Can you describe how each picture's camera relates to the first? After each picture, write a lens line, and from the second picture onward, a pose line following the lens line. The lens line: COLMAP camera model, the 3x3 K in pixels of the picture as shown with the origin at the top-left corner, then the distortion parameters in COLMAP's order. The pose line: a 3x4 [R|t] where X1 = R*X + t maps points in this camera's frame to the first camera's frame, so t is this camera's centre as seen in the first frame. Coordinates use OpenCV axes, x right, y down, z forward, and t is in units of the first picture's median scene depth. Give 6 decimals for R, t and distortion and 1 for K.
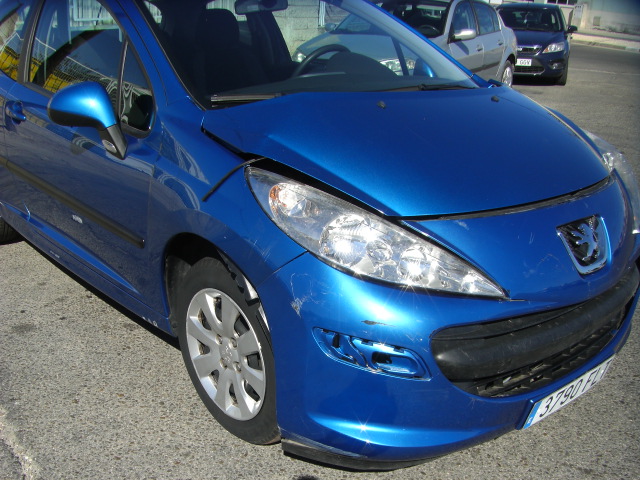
lens RADIAL K [[705.2, 0, 325.8], [0, 705.2, 261.3], [0, 0, 1]] dist [-0.149867, 0.000000]
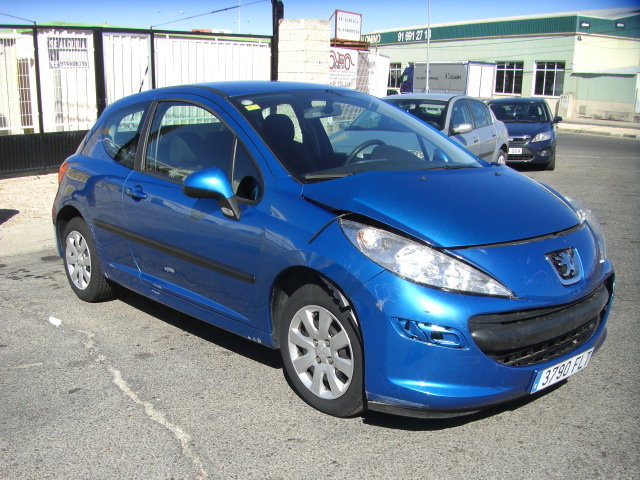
lens RADIAL K [[705.2, 0, 323.9], [0, 705.2, 242.5], [0, 0, 1]] dist [-0.149867, 0.000000]
pose [[0.999733, -0.023045, 0.001628, -0.135758], [0.023012, 0.987186, -0.157905, 0.140932], [0.002032, 0.157900, 0.987453, -0.451770]]
